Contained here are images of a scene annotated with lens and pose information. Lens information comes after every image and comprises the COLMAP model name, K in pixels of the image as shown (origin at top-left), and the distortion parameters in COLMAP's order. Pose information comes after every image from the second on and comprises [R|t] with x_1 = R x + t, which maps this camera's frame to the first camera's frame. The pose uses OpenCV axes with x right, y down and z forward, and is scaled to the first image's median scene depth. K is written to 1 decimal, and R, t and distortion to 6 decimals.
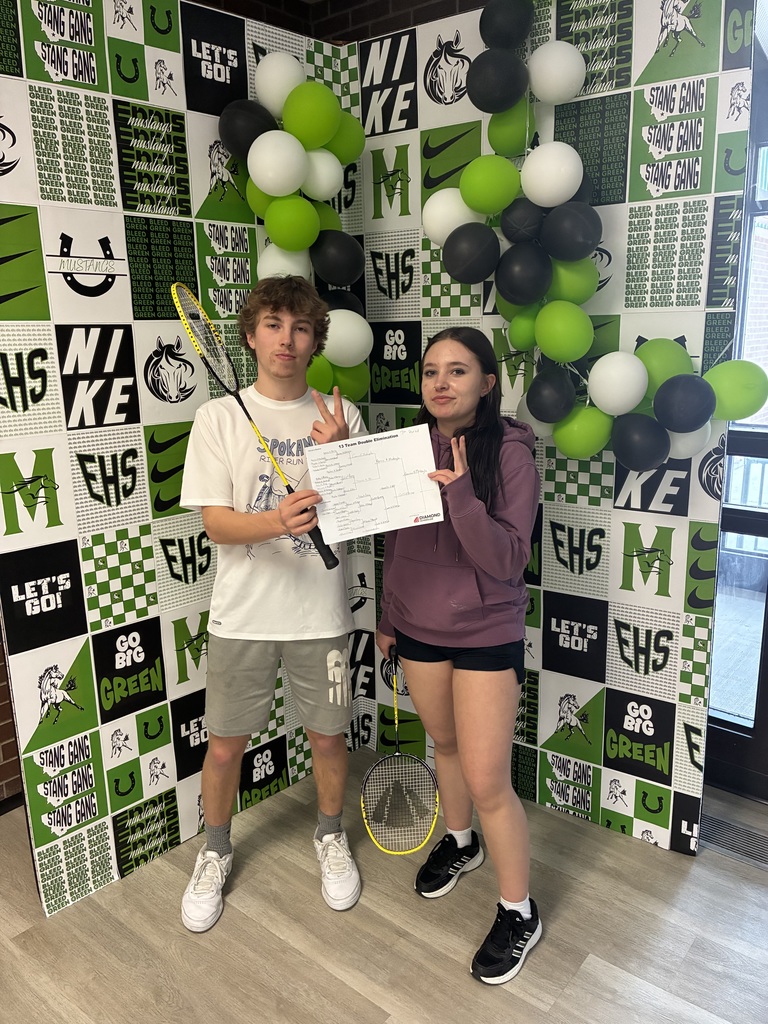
lens RADIAL K [[847.5, 0, 384.7], [0, 847.5, 516.6], [0, 0, 1]] dist [-0.011508, 0.003187]
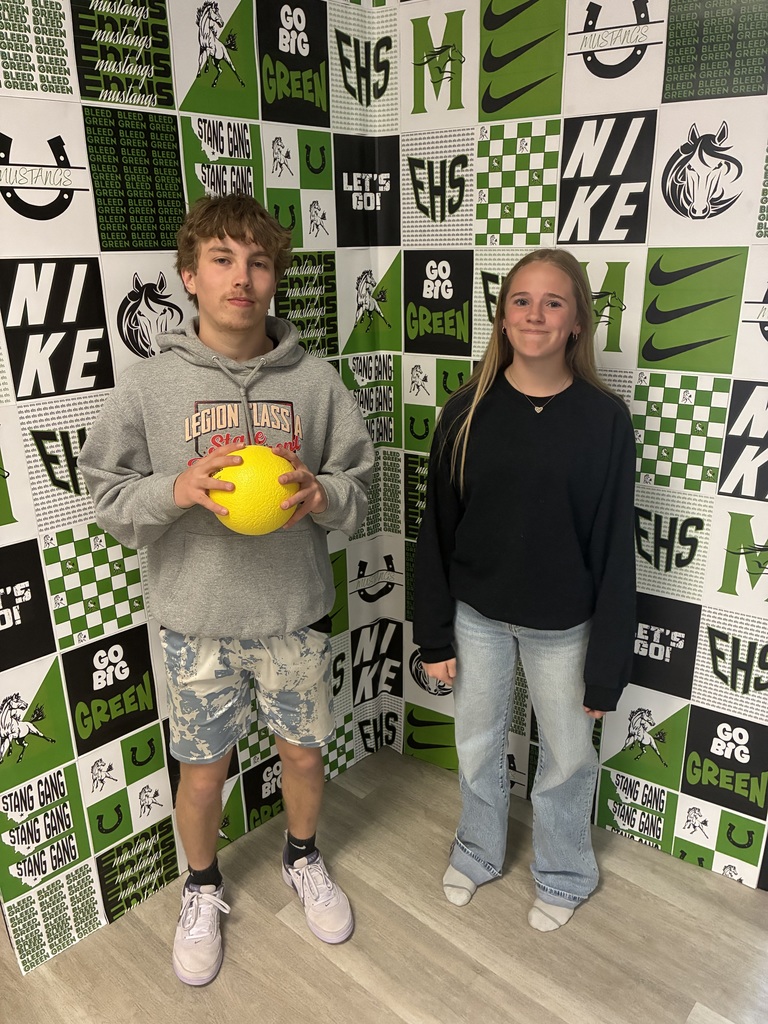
lens RADIAL K [[847.5, 0, 384.8], [0, 847.5, 511.2], [0, 0, 1]] dist [-0.011508, 0.003187]
pose [[0.999950, -0.001053, 0.009987, -0.047446], [0.000125, 0.995710, 0.092528, -0.065338], [-0.010042, -0.092522, 0.995660, 0.207651]]
